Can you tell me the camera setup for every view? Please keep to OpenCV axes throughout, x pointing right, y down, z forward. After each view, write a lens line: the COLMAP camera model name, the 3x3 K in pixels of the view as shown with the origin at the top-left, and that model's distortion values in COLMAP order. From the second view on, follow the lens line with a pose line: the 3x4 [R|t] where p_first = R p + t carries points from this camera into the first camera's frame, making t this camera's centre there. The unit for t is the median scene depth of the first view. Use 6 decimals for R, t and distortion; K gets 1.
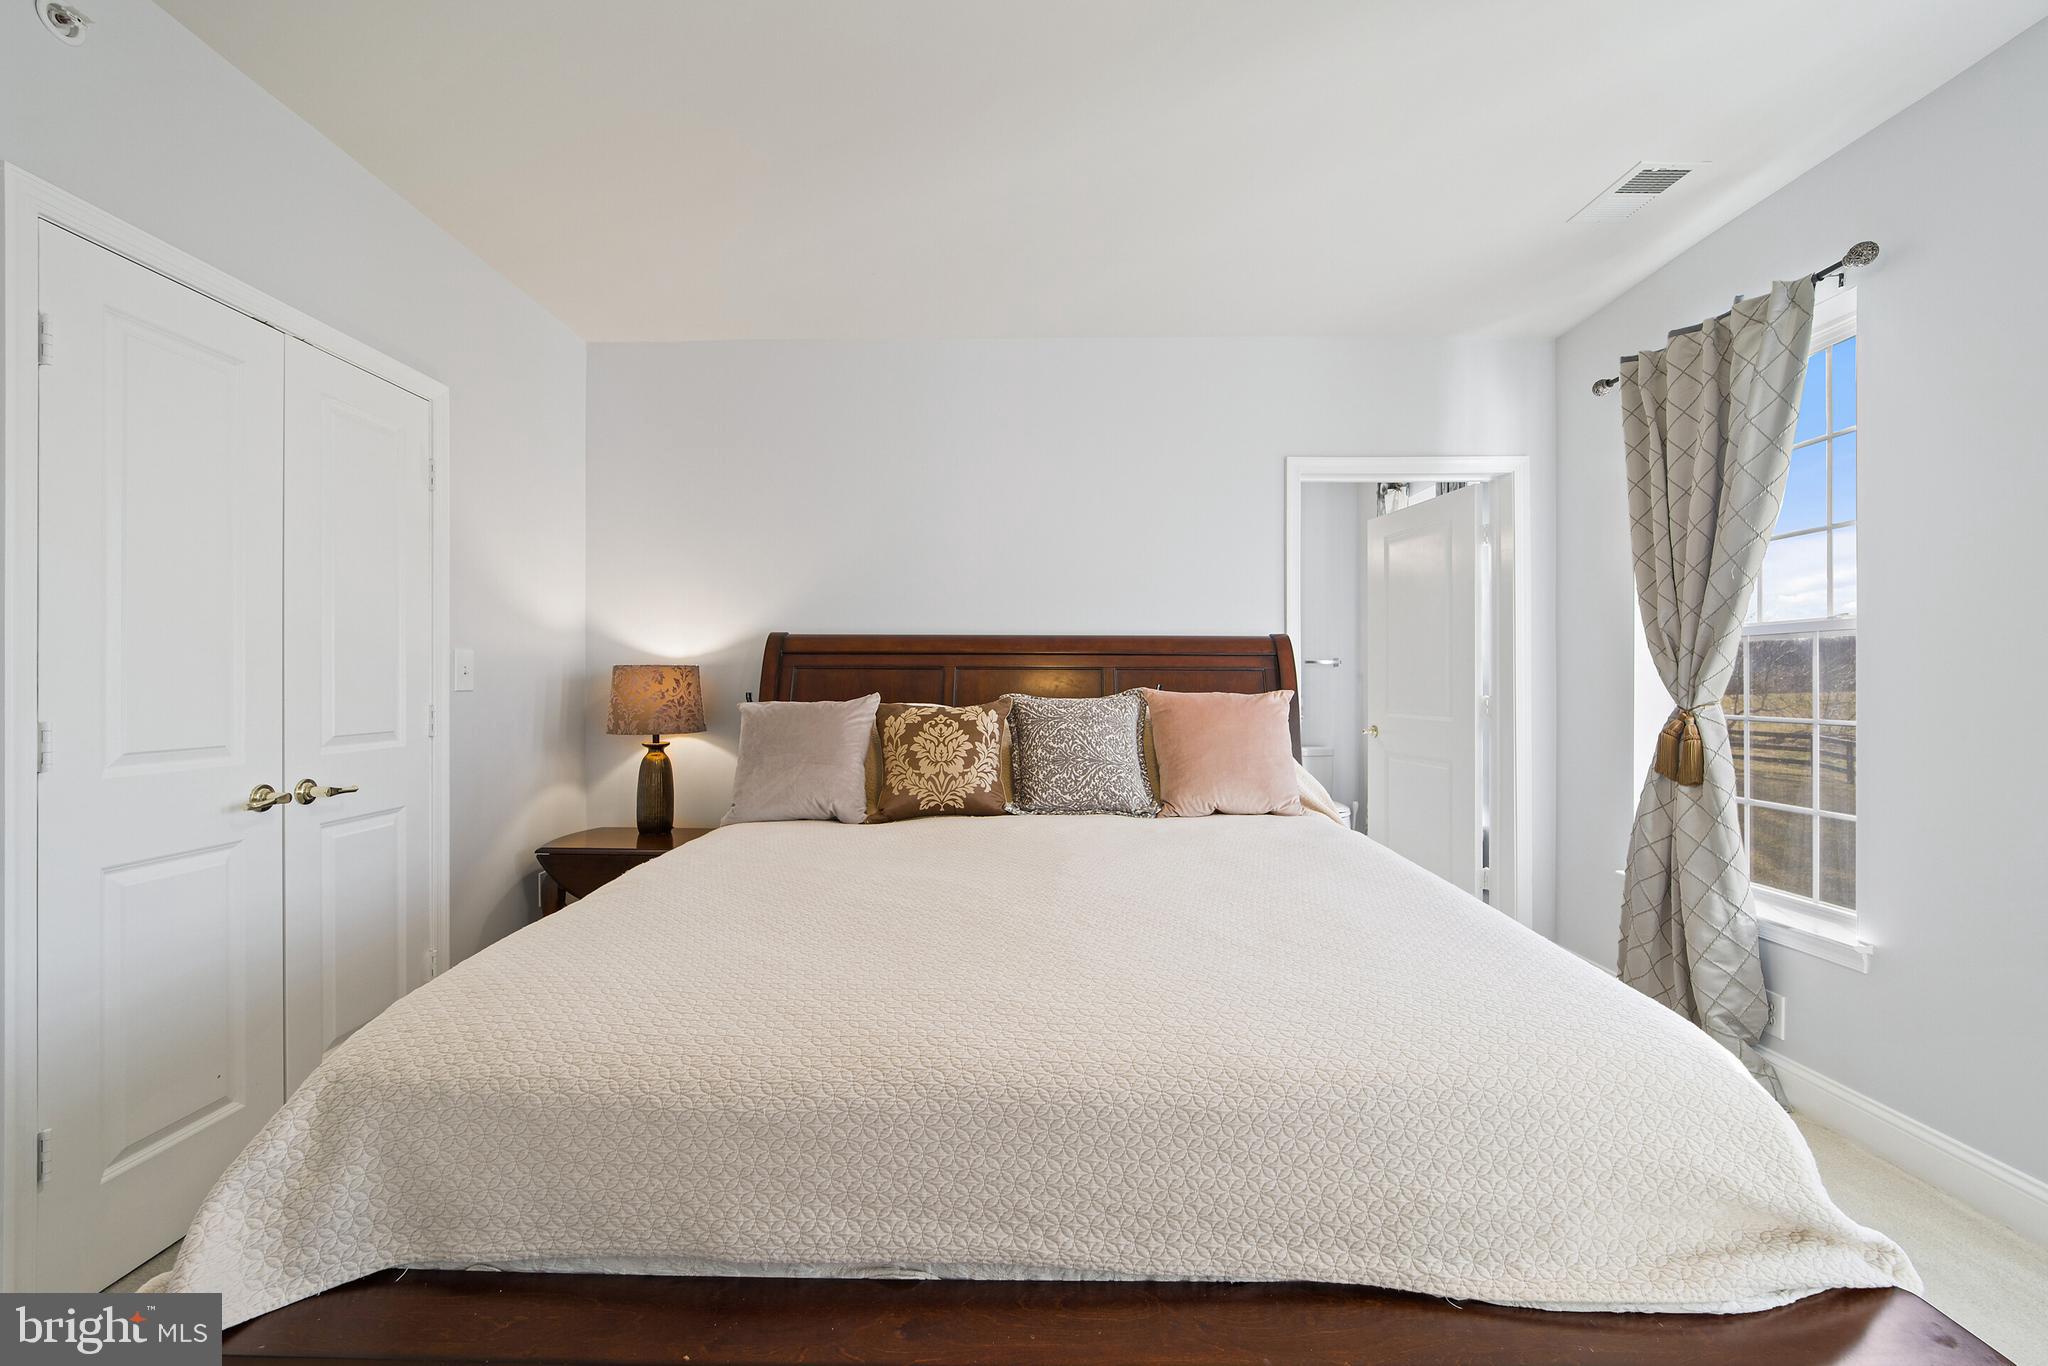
lens RADIAL K [[835.8, 0, 1022.1], [0, 835.8, 696.1], [0, 0, 1]] dist [-0.003399, -0.000592]
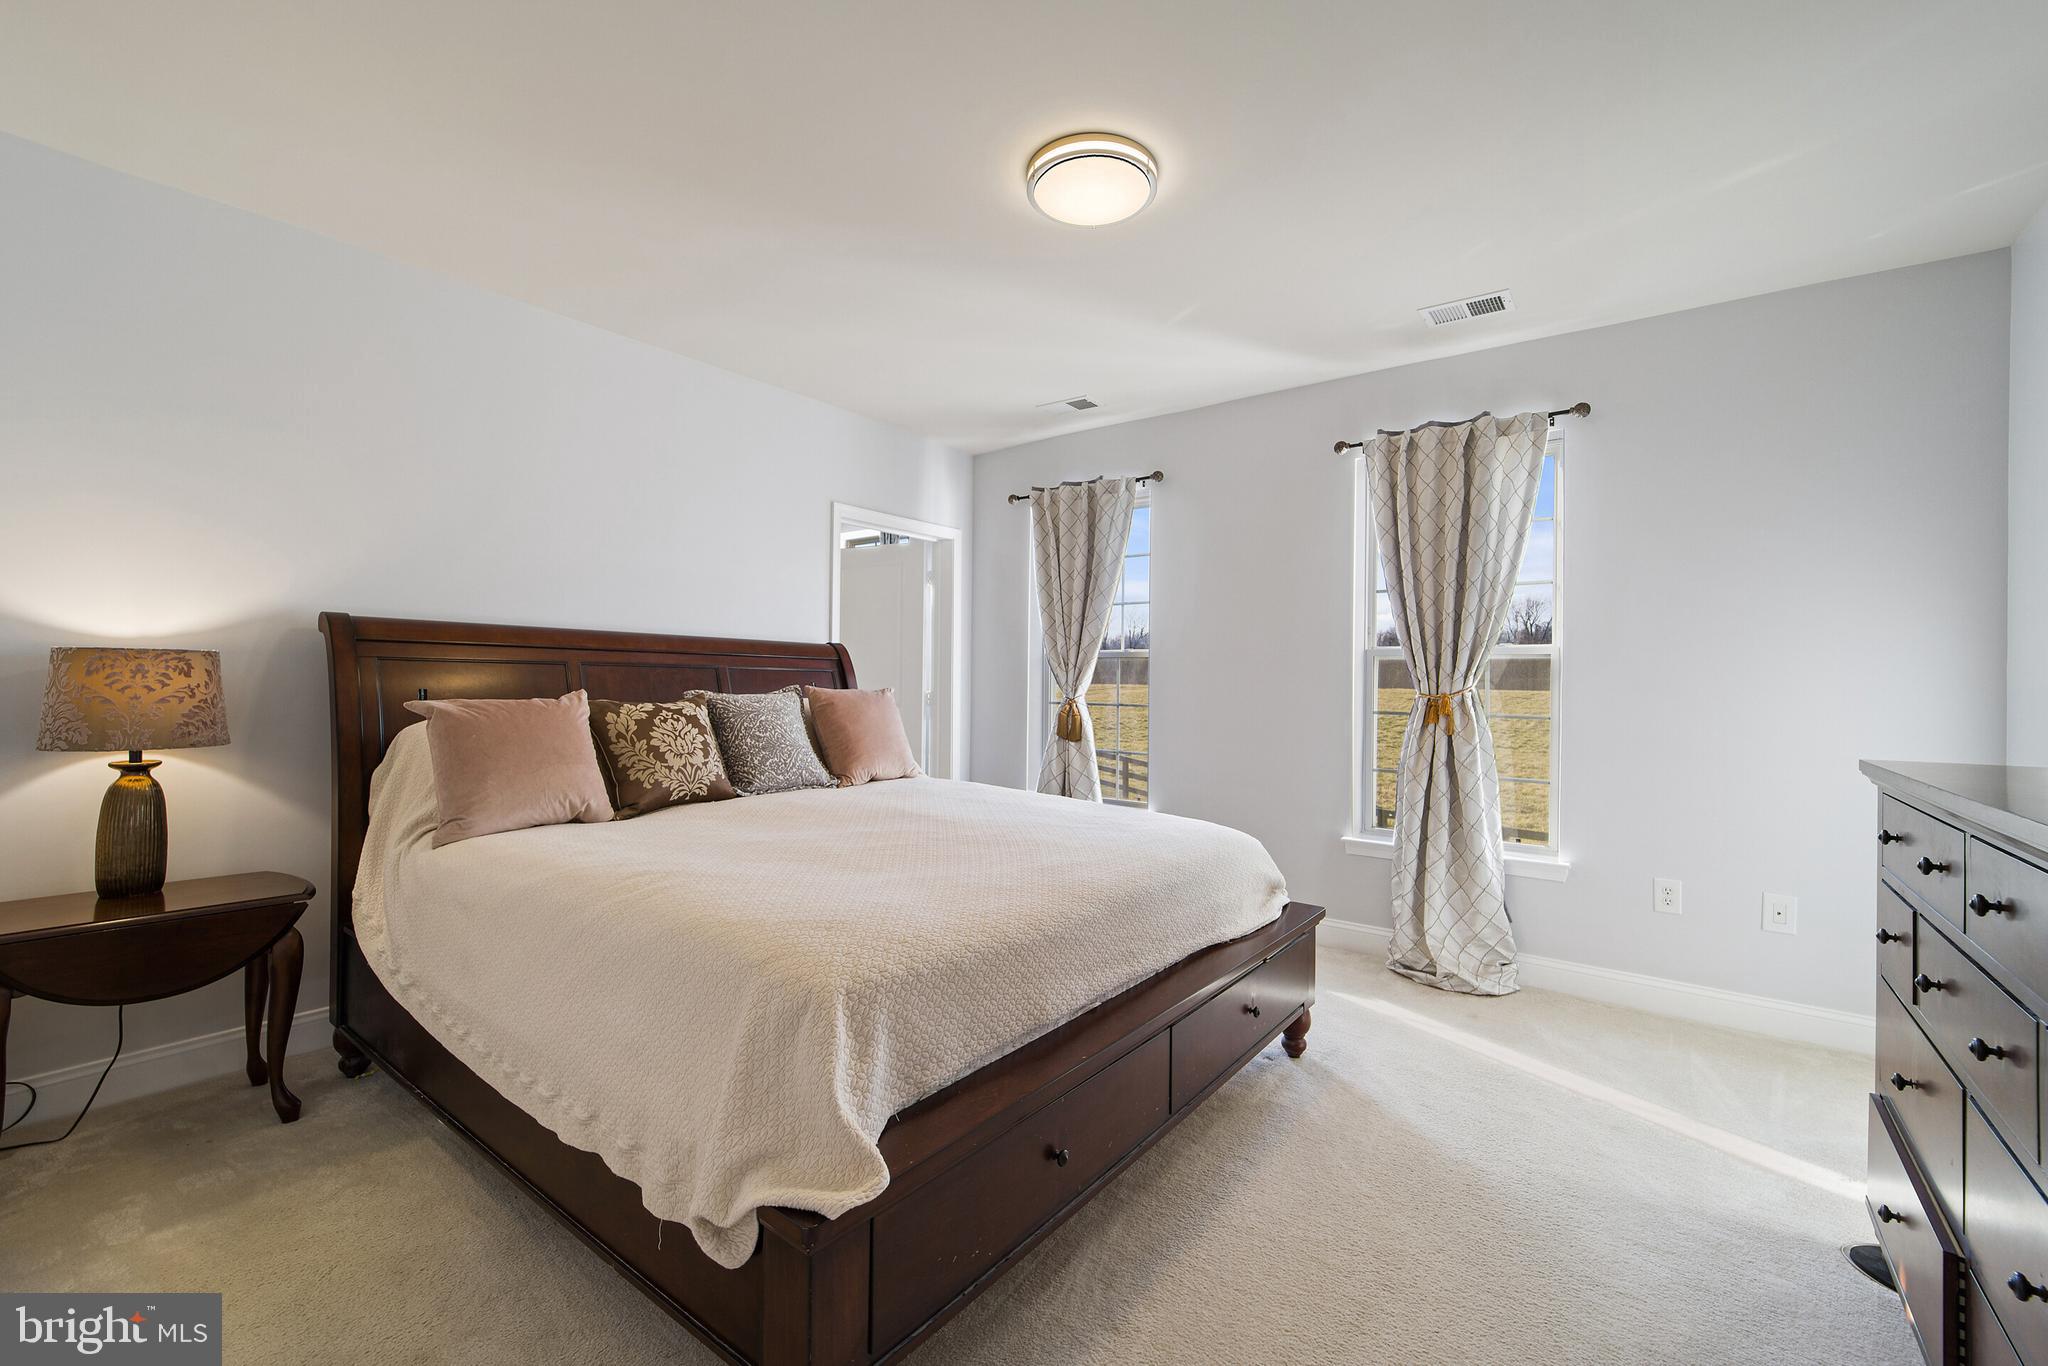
lens RADIAL K [[840.2, 0, 1030.2], [0, 840.2, 703.5], [0, 0, 1]] dist [0.000015, -0.000160]
pose [[0.598656, -0.013037, 0.800900, -0.686203], [0.002817, 0.999896, 0.014170, 0.000173], [-0.801001, -0.006227, 0.598630, 0.002910]]
